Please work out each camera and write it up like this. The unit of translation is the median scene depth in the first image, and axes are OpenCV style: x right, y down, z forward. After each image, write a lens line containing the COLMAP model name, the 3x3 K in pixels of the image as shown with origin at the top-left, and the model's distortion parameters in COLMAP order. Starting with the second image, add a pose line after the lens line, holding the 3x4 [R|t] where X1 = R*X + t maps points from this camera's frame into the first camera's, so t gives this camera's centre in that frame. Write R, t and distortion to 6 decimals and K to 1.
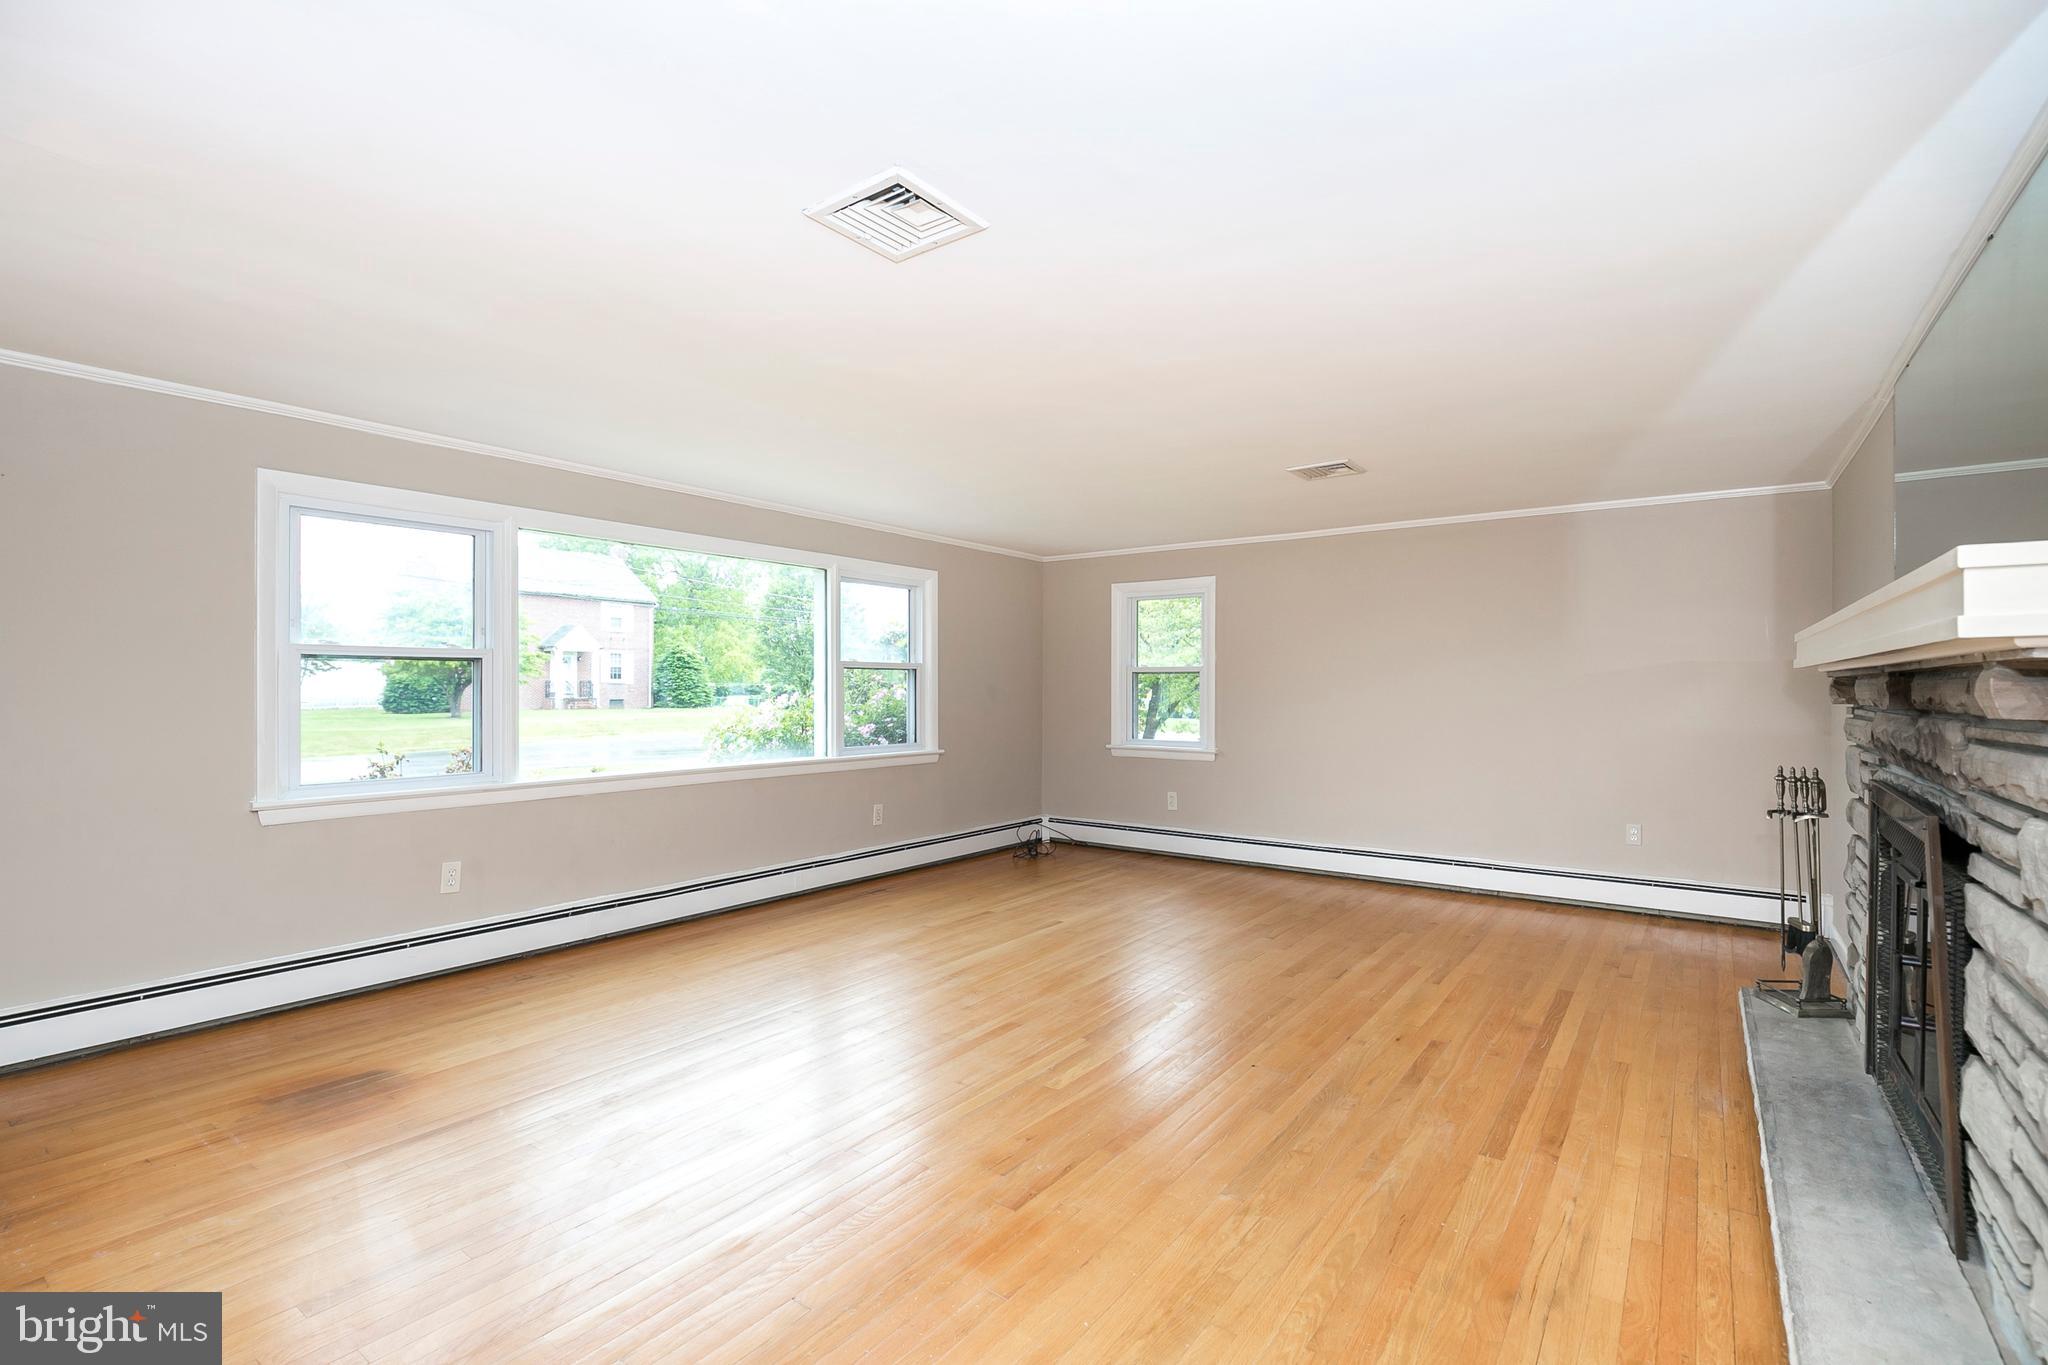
lens RADIAL K [[930.6, 0, 1014.1], [0, 930.6, 678.9], [0, 0, 1]] dist [-0.017107, 0.005215]
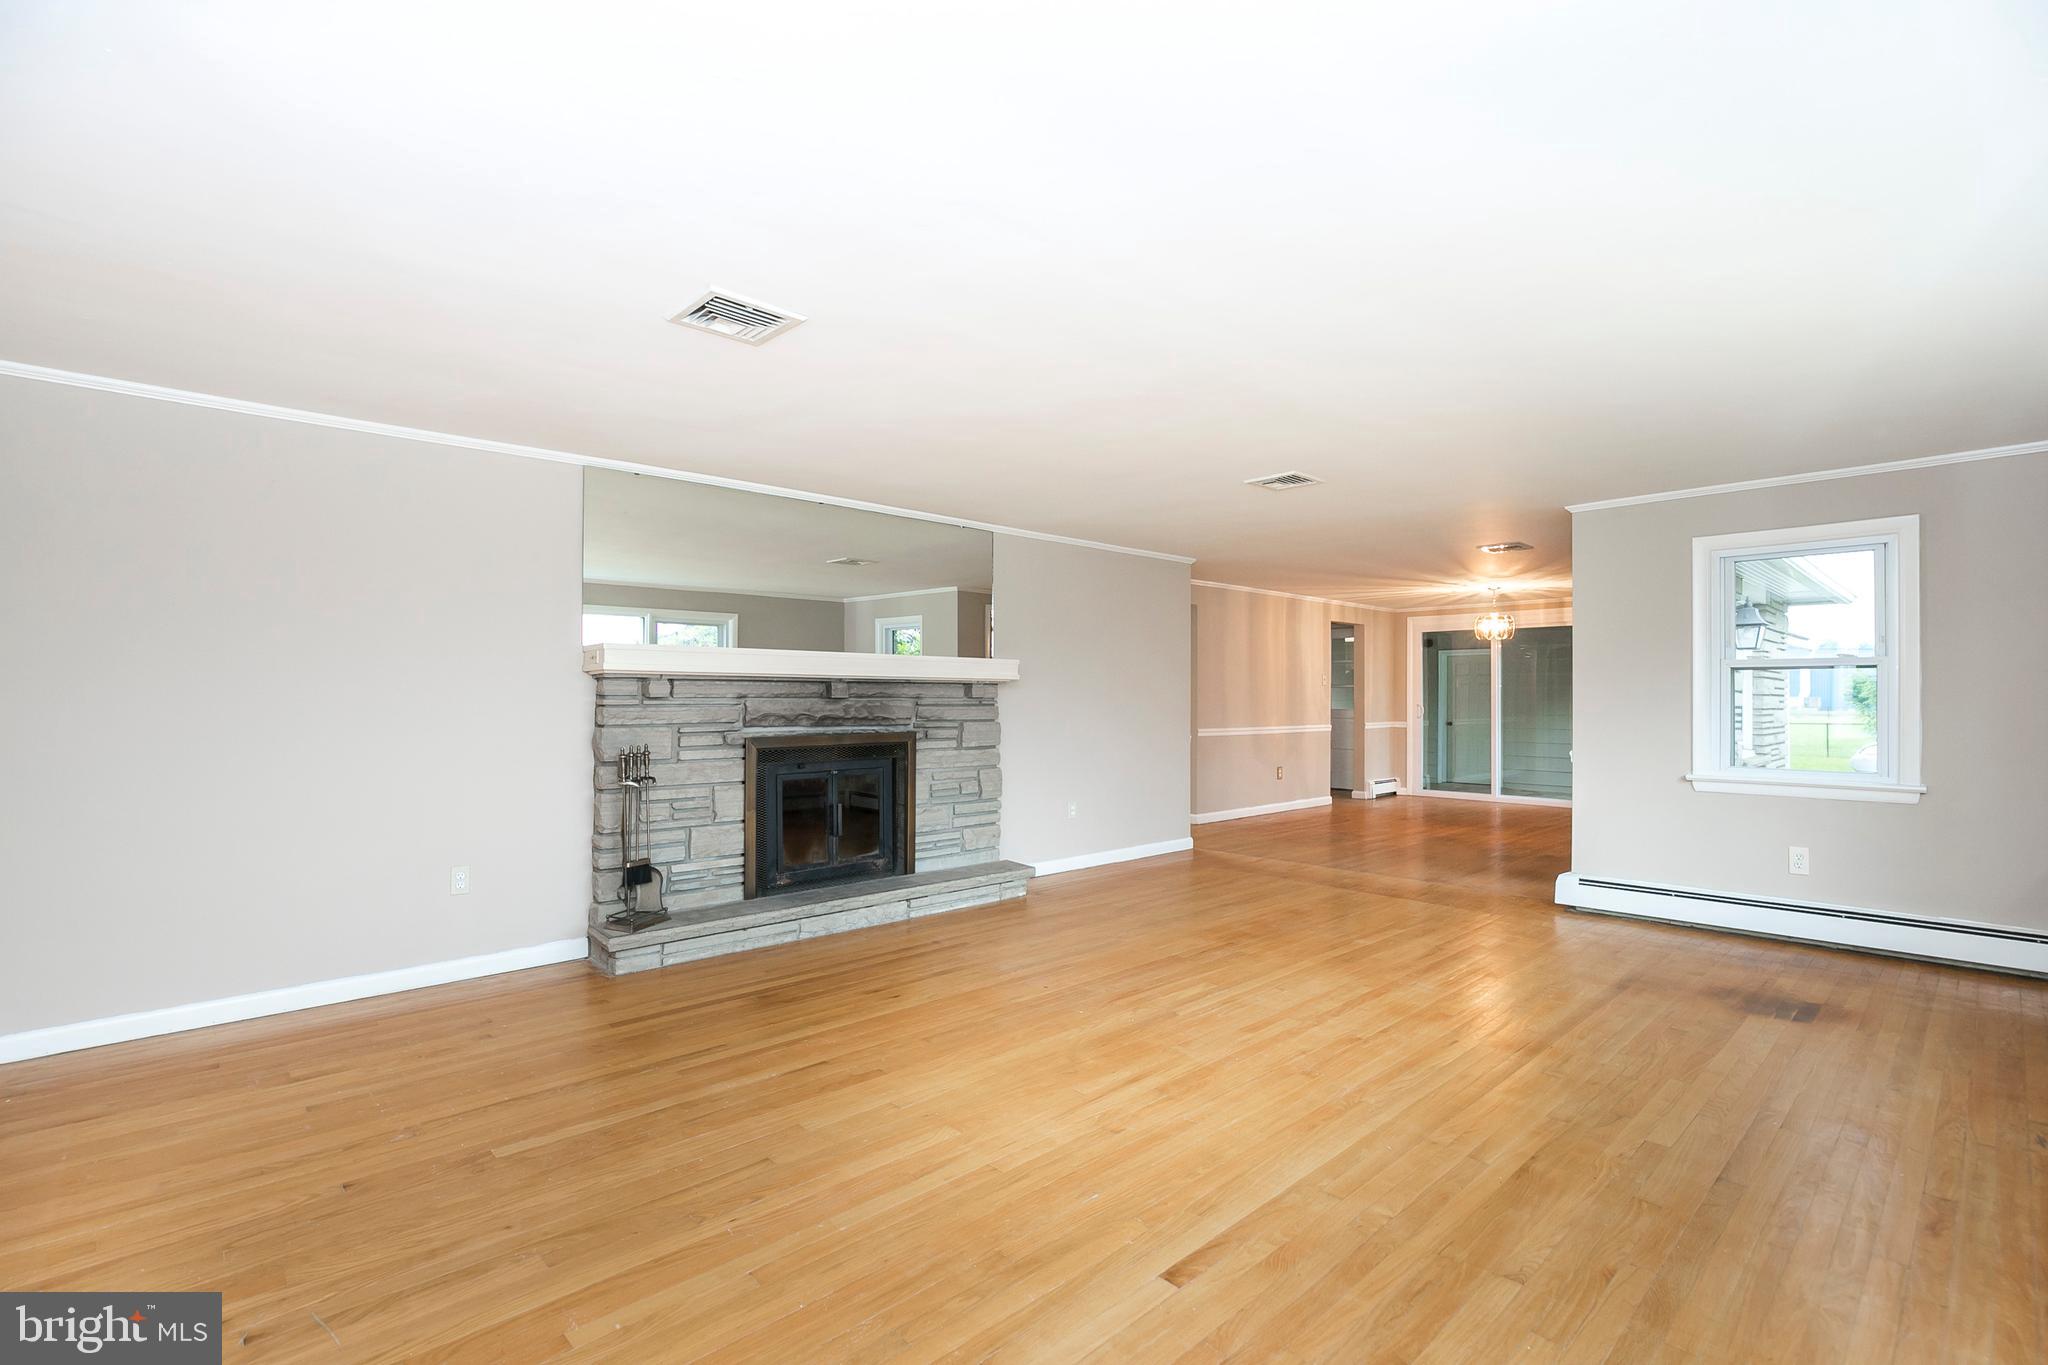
lens RADIAL K [[930.6, 0, 1020.4], [0, 930.6, 691.9], [0, 0, 1]] dist [-0.017107, 0.005215]
pose [[-0.982157, -0.005359, 0.187986, 0.044731], [-0.007766, 0.999897, -0.012069, 0.024283], [-0.187902, -0.013314, -0.982098, 1.724504]]
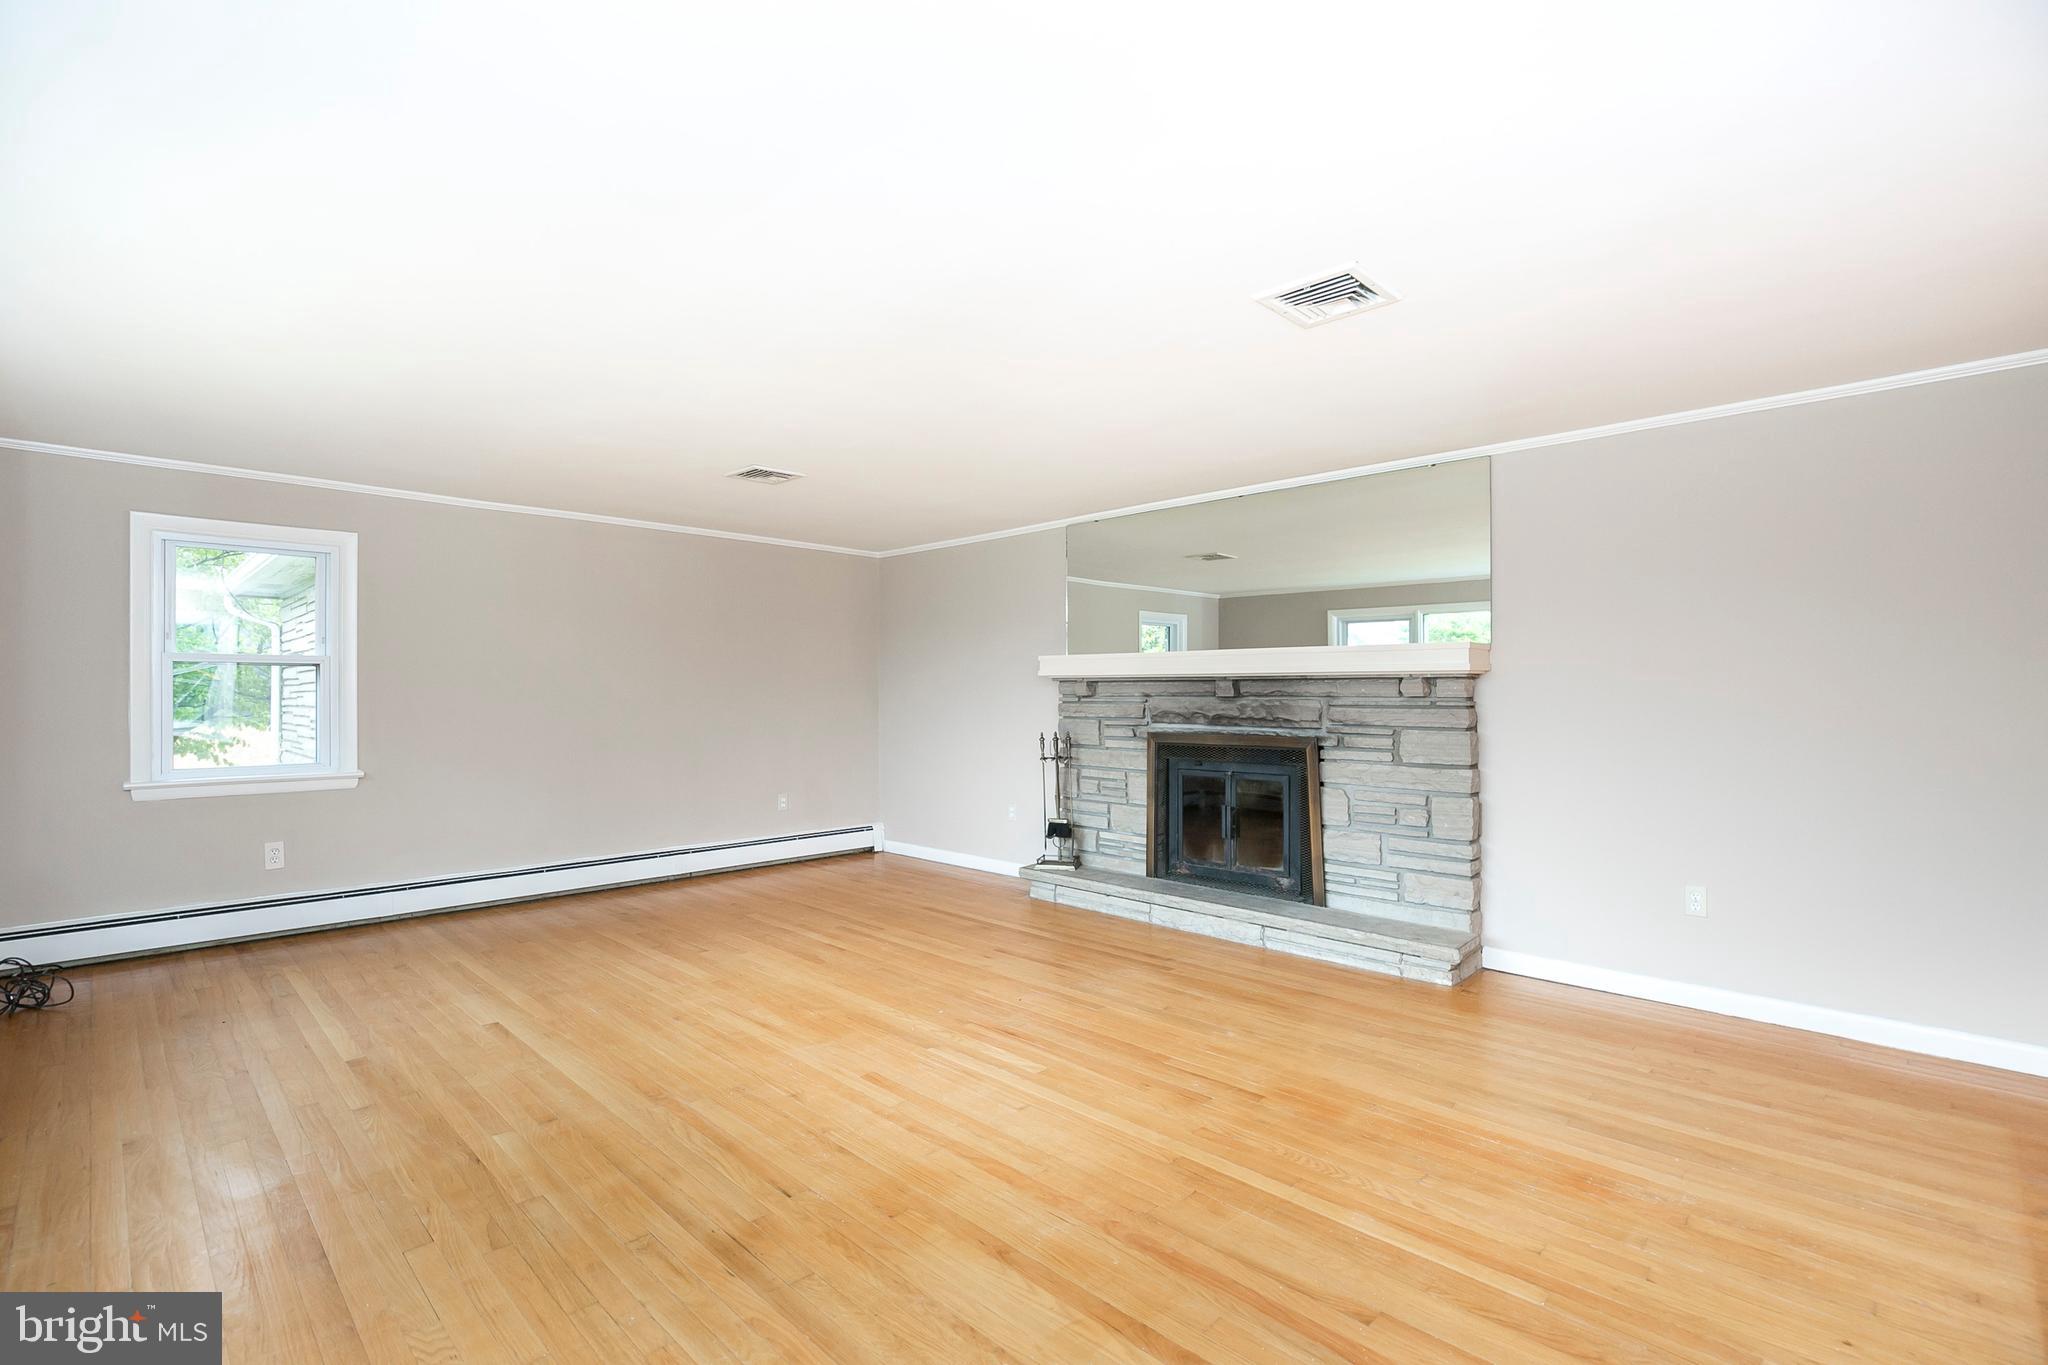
lens RADIAL K [[930.6, 0, 1026.5], [0, 930.6, 693.5], [0, 0, 1]] dist [-0.017107, 0.005215]
pose [[0.141010, -0.004999, 0.989996, -0.713280], [-0.007747, 0.999951, 0.006153, 0.009568], [-0.989978, -0.008537, 0.140964, 0.630763]]
